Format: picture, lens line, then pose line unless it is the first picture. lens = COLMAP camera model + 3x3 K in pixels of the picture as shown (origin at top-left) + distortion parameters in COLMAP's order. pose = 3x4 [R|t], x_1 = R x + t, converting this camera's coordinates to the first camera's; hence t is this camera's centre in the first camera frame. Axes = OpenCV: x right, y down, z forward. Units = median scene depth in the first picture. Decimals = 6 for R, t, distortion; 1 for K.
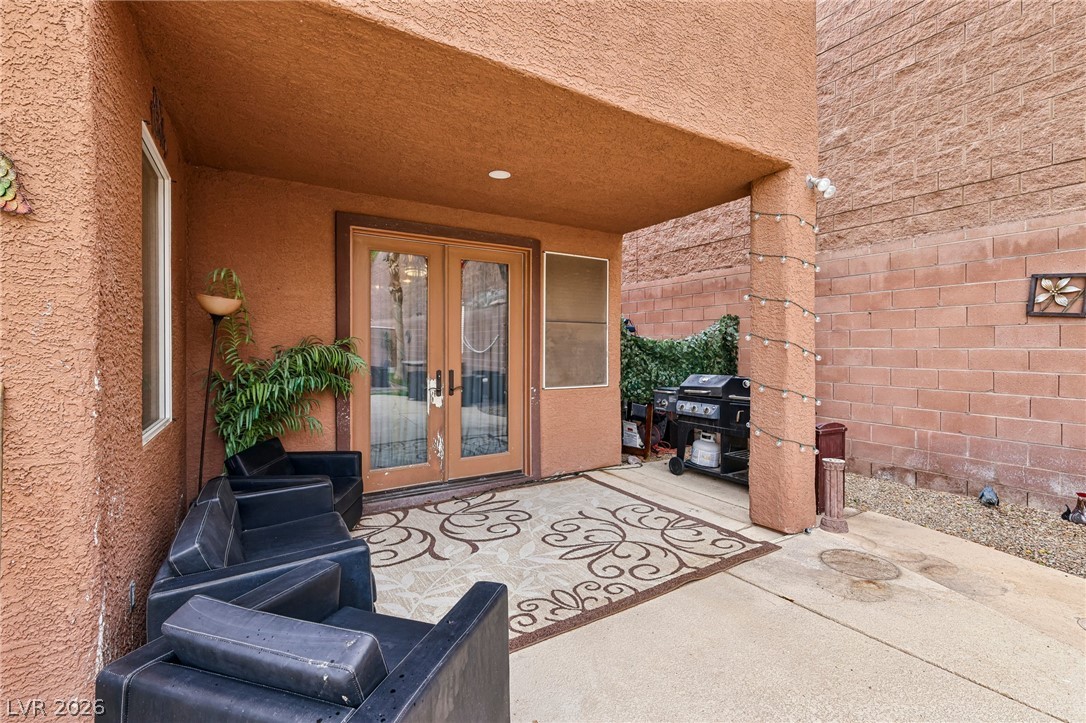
lens RADIAL K [[474.5, 0, 542.0], [0, 474.5, 350.7], [0, 0, 1]] dist [0.000930, 0.000106]
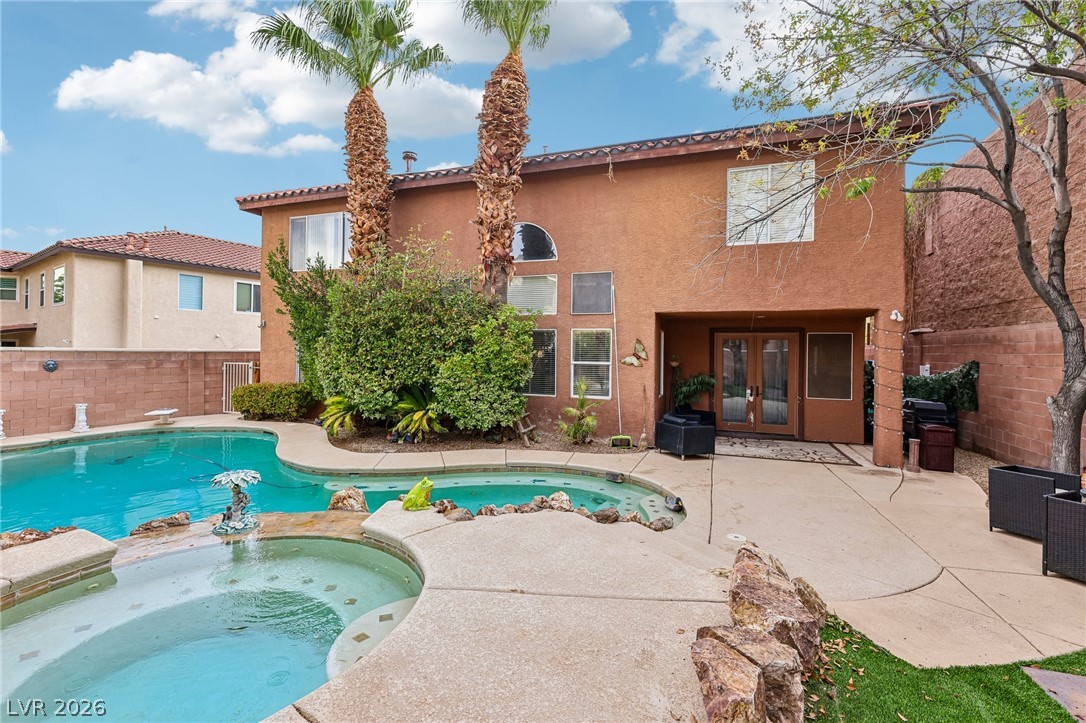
lens RADIAL K [[474.5, 0, 542.0], [0, 474.5, 350.7], [0, 0, 1]] dist [0.000930, 0.000106]
pose [[0.619734, 0.005591, -0.784792, 1.169918], [-0.017215, 0.999831, -0.006472, -0.120829], [0.784623, 0.017521, 0.619725, -1.550318]]
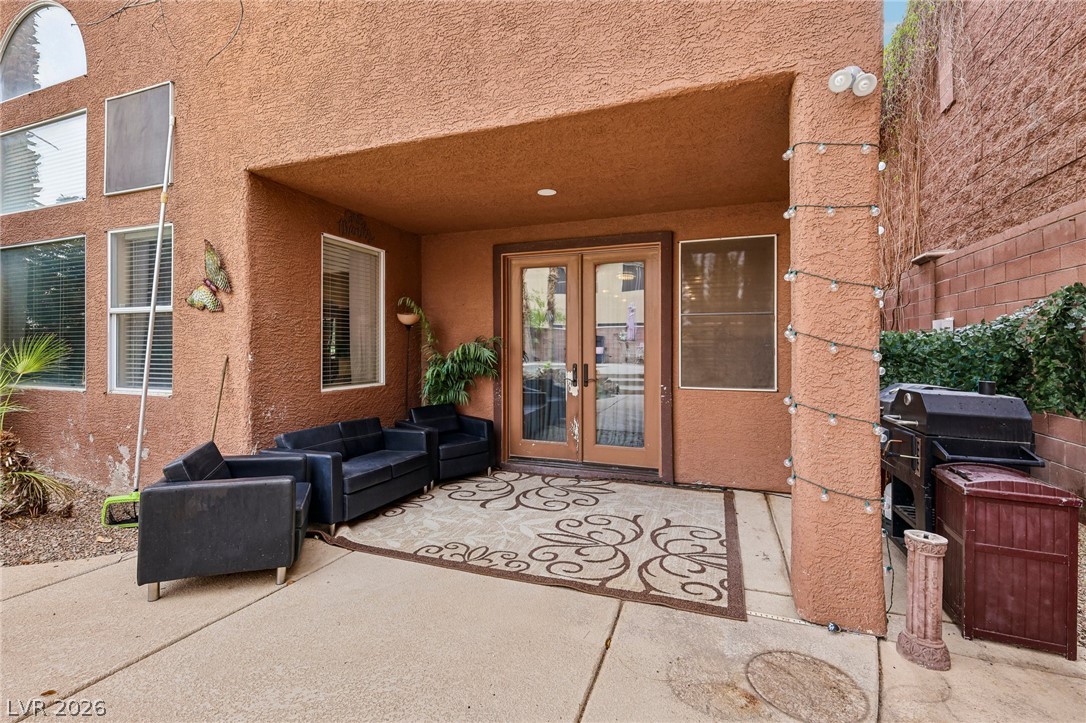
lens RADIAL K [[476.2, 0, 542.7], [0, 476.2, 345.3], [0, 0, 1]] dist [0.000254, -0.000004]
pose [[0.613921, -0.003302, -0.789361, 0.733192], [-0.005317, 0.999951, -0.008318, 0.007127], [0.789350, 0.009303, 0.613873, 0.262117]]
